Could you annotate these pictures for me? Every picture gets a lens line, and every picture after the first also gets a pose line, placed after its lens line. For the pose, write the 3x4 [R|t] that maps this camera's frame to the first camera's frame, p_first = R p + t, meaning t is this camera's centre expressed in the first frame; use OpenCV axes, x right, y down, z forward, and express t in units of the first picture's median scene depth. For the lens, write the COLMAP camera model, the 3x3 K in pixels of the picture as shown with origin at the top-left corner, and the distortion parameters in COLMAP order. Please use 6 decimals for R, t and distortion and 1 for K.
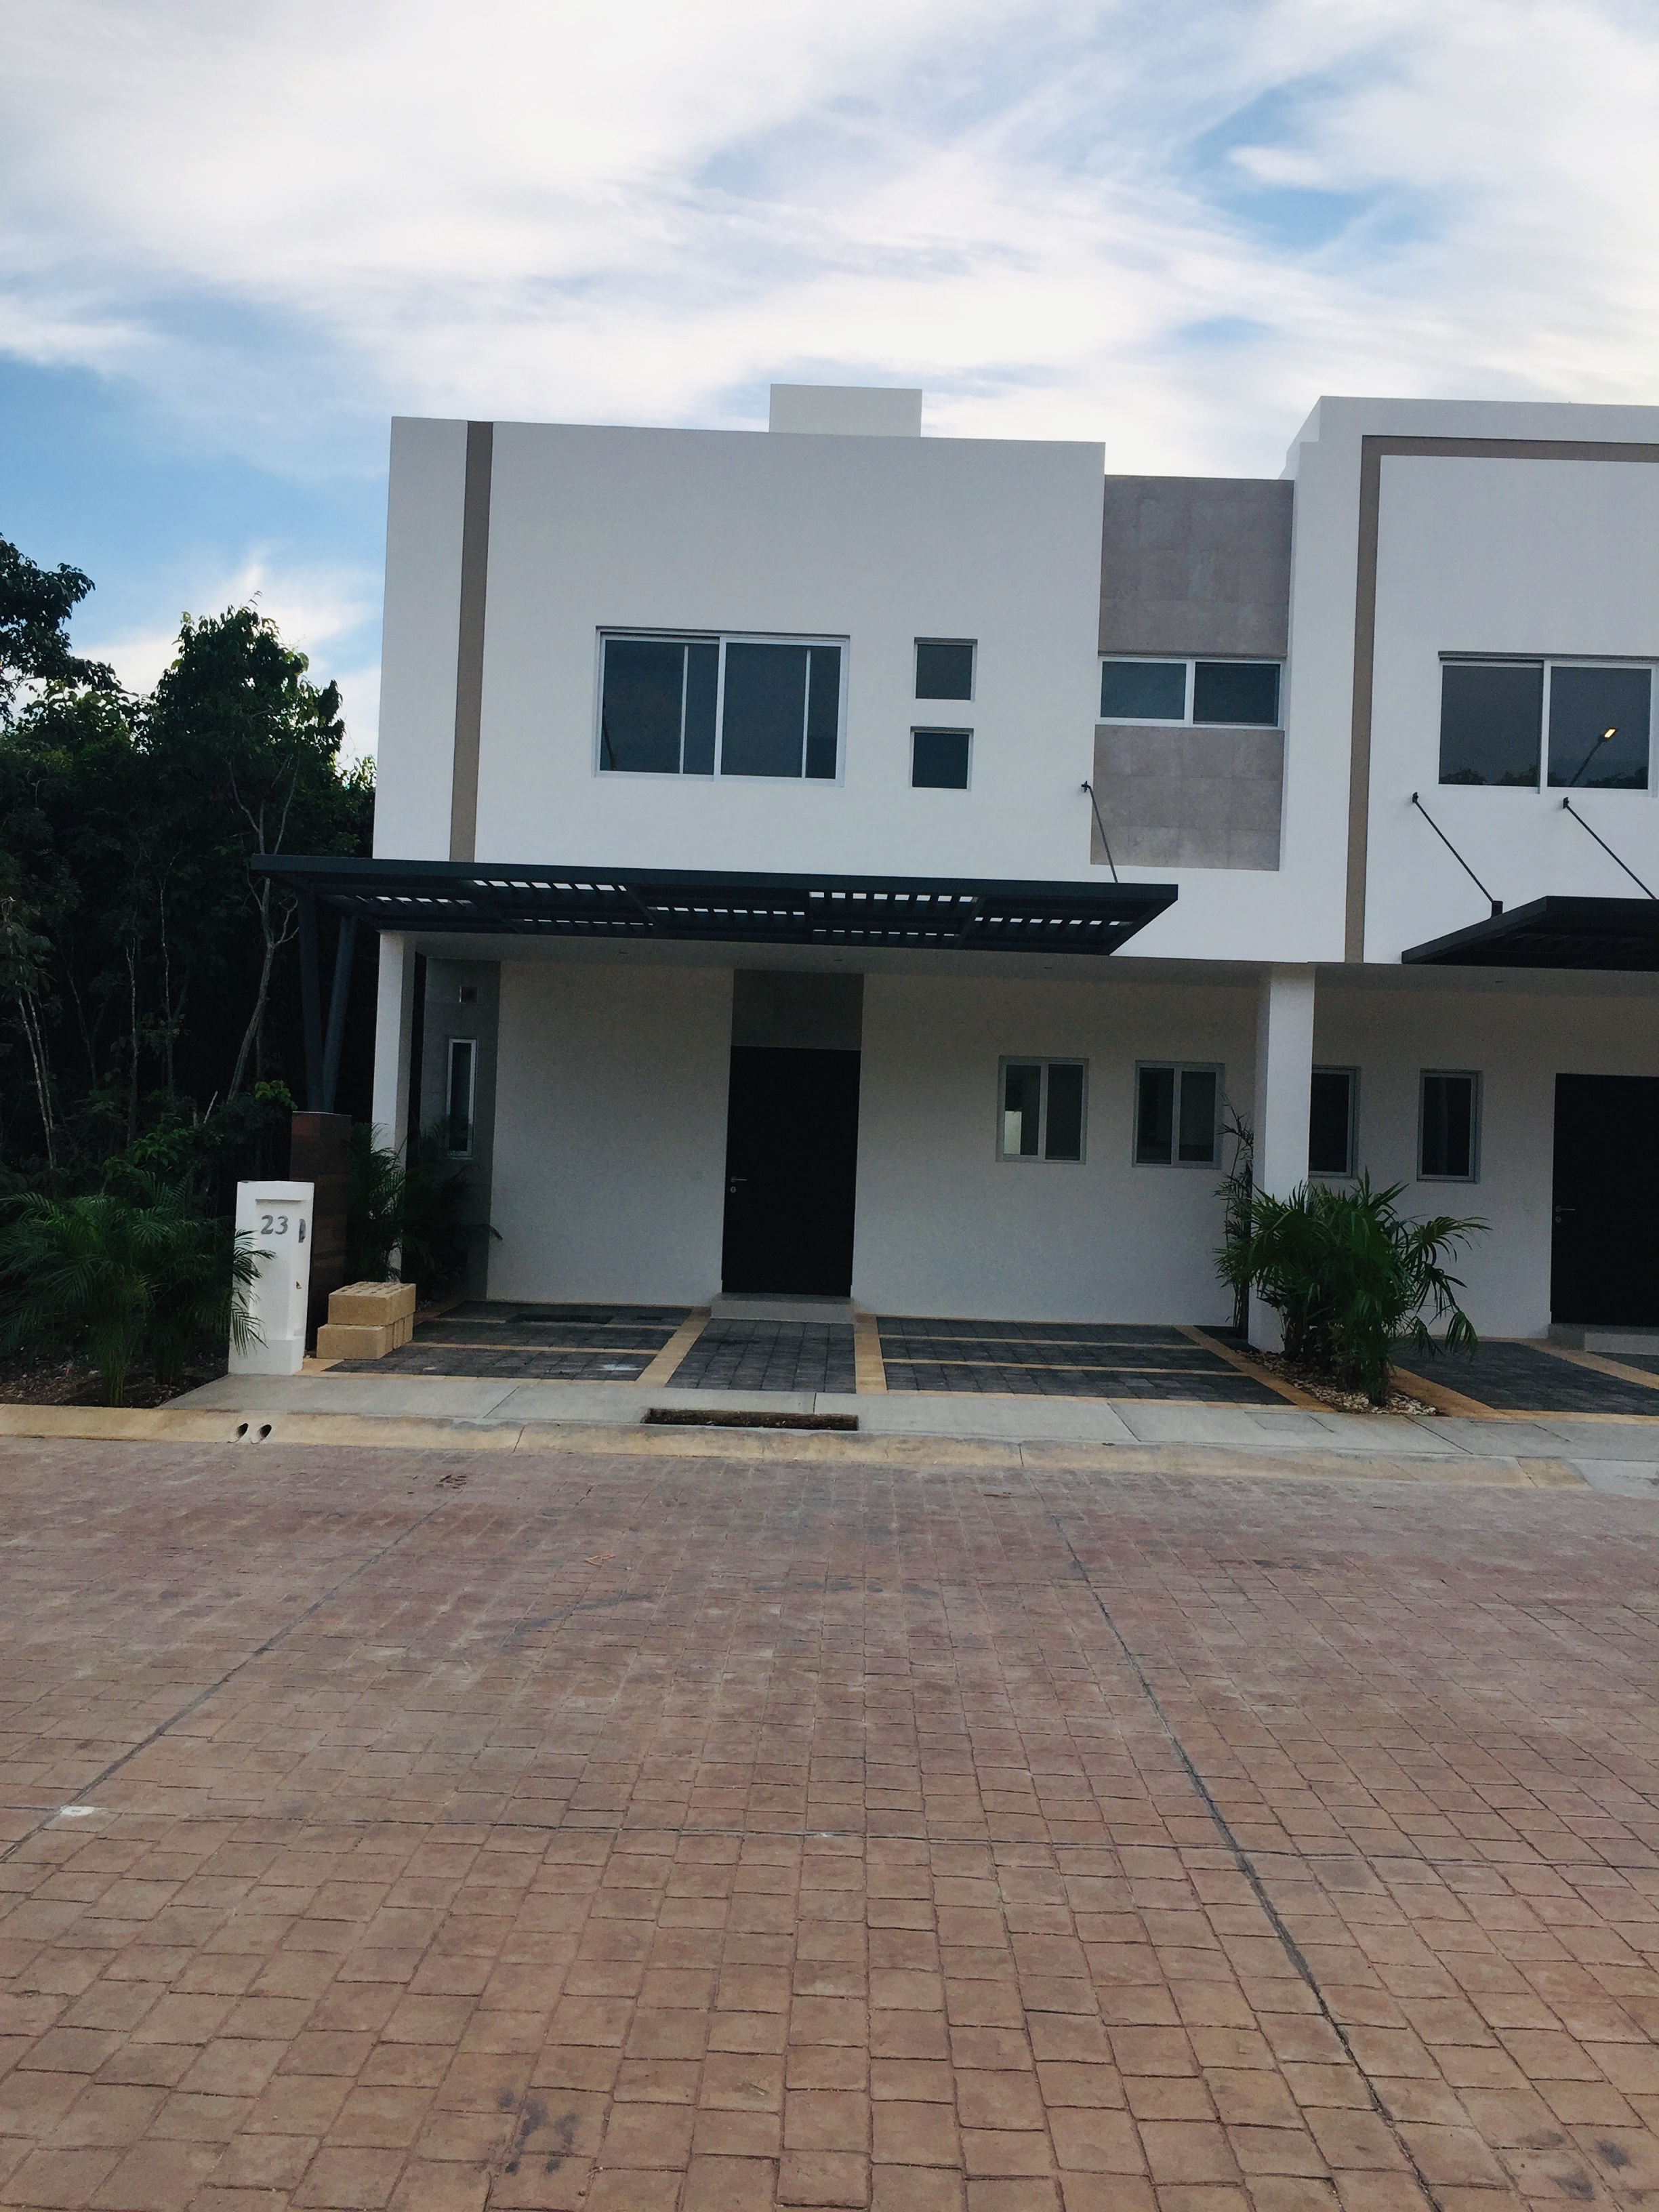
lens RADIAL K [[1805.7, 0, 829.5], [0, 1805.7, 1106.0], [0, 0, 1]] dist [0.086624, -0.127217]
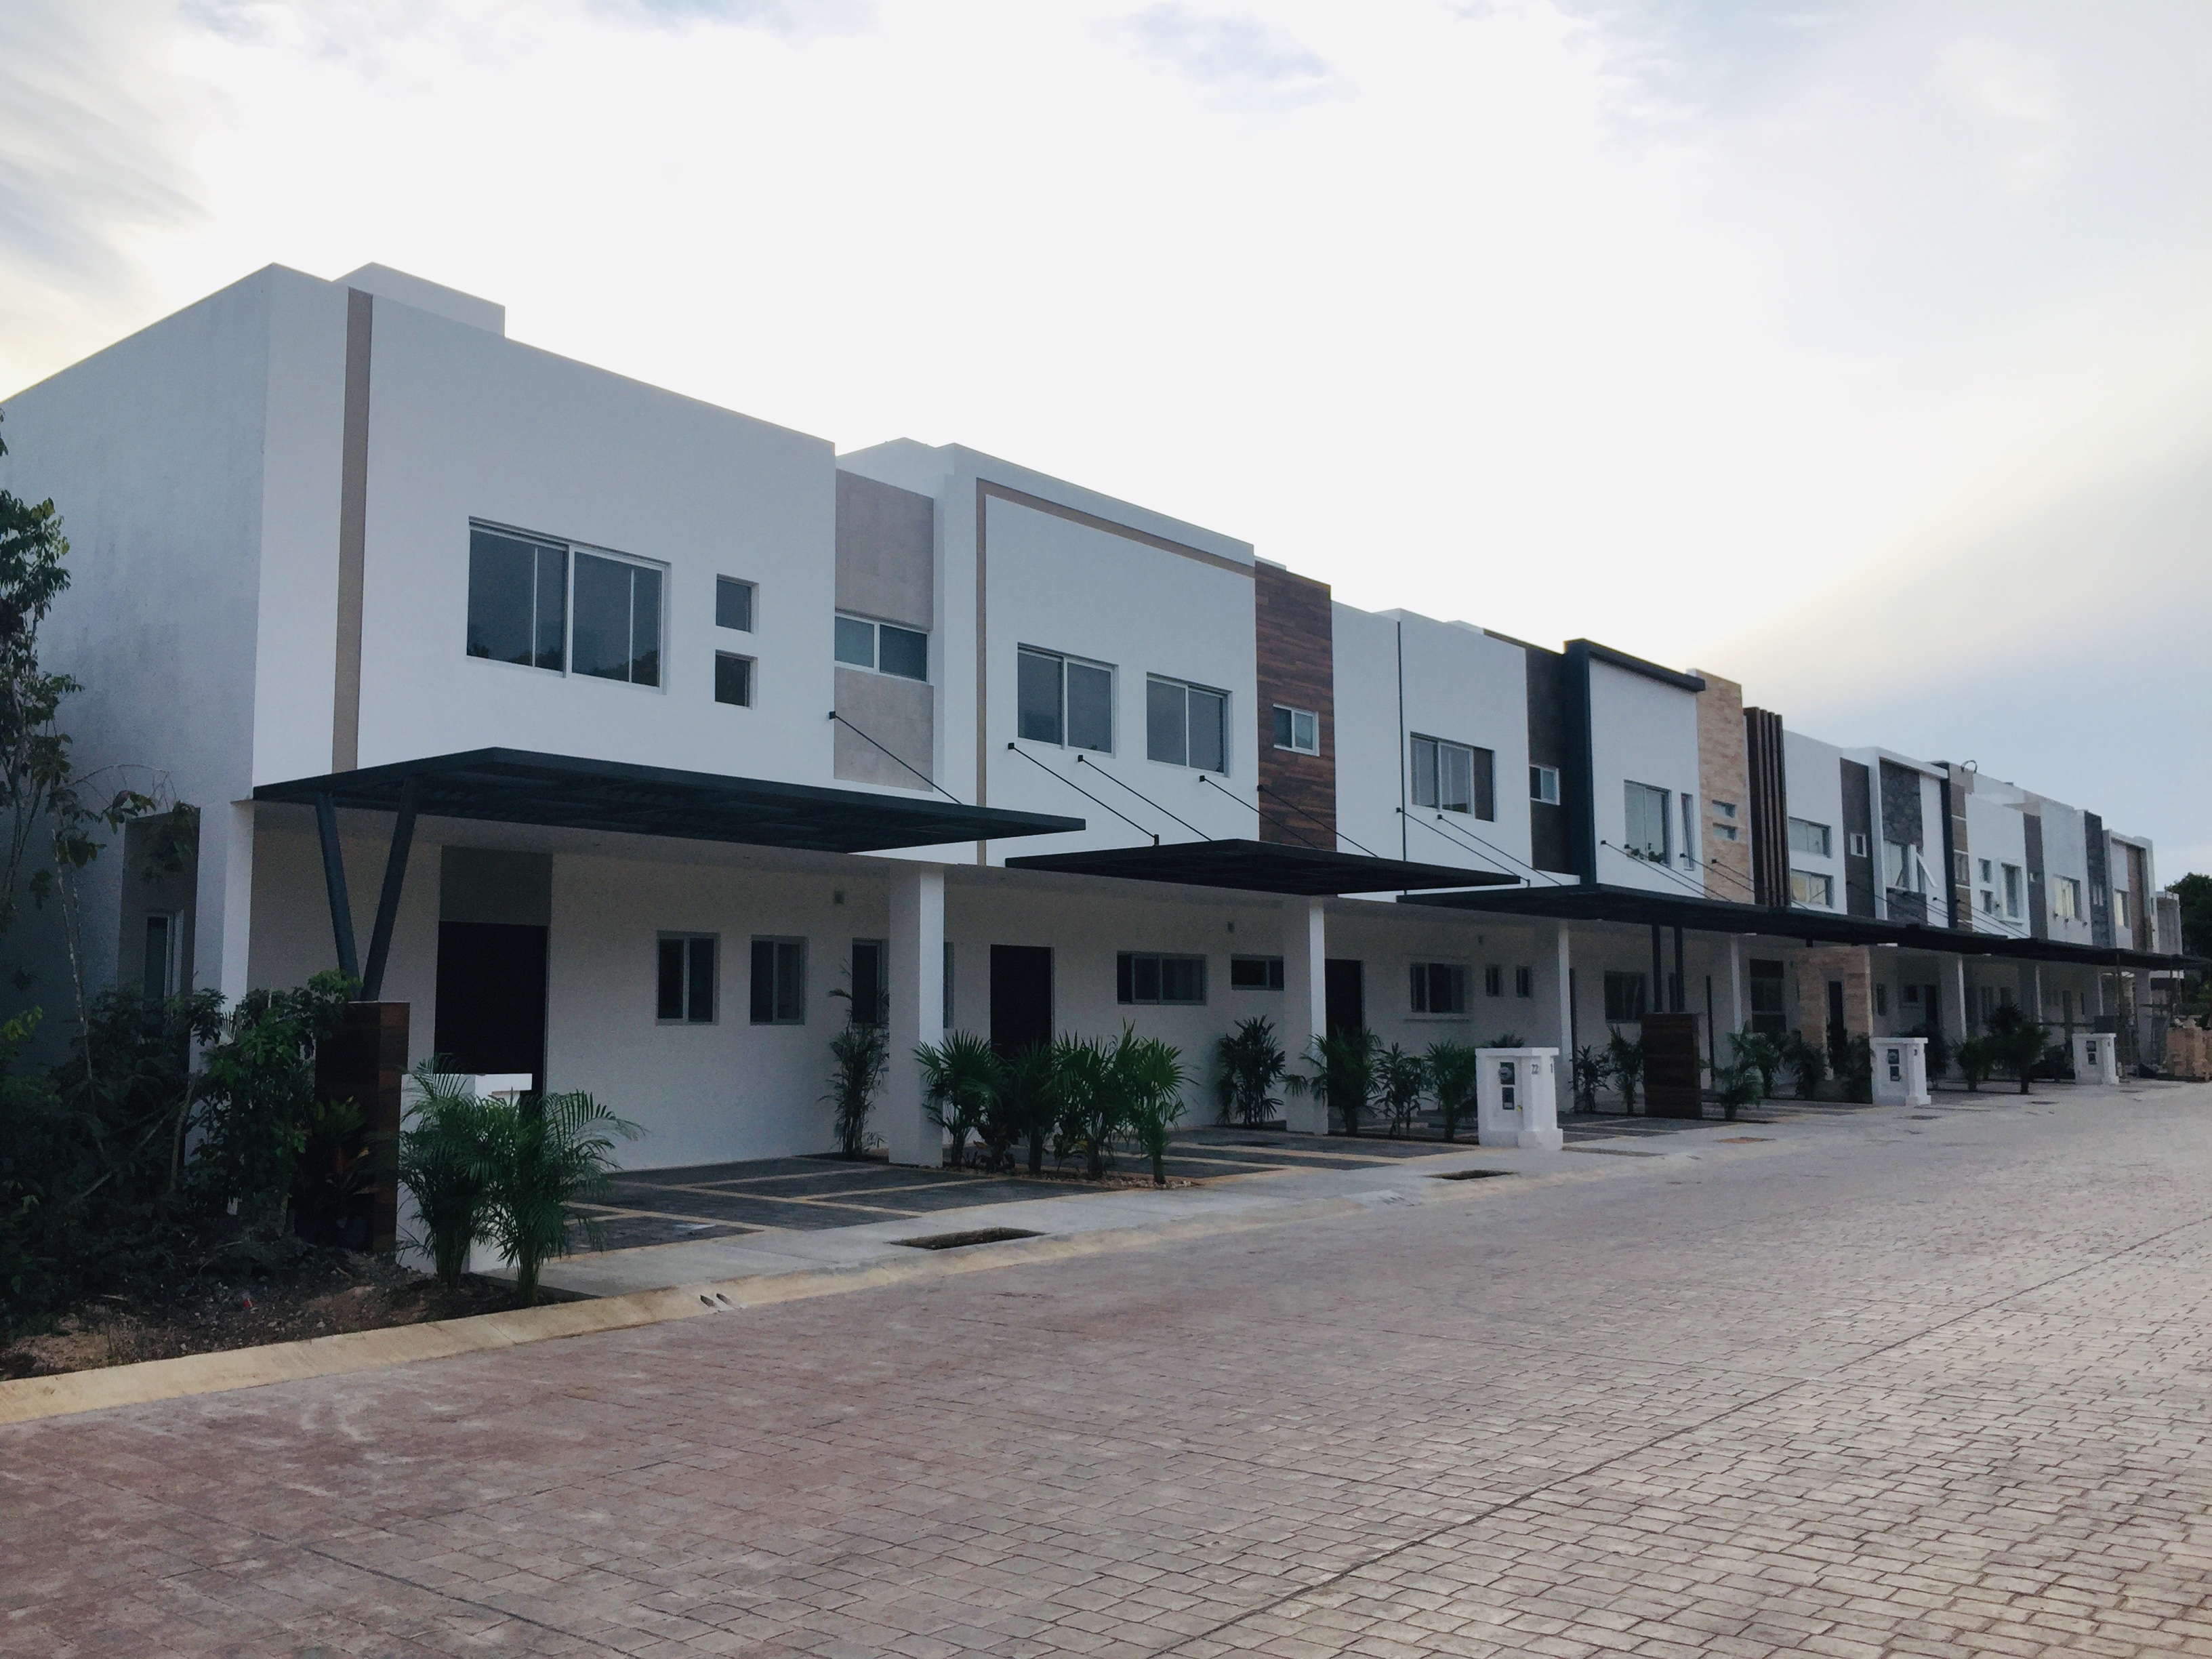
lens RADIAL K [[1887.5, 0, 1111.6], [0, 1887.5, 843.5], [0, 0, 1]] dist [0.070636, -0.092119]
pose [[0.625014, 0.035098, 0.779824, -0.727549], [0.004349, 0.998817, -0.048440, -0.027001], [-0.780602, 0.033667, 0.624121, 0.056689]]
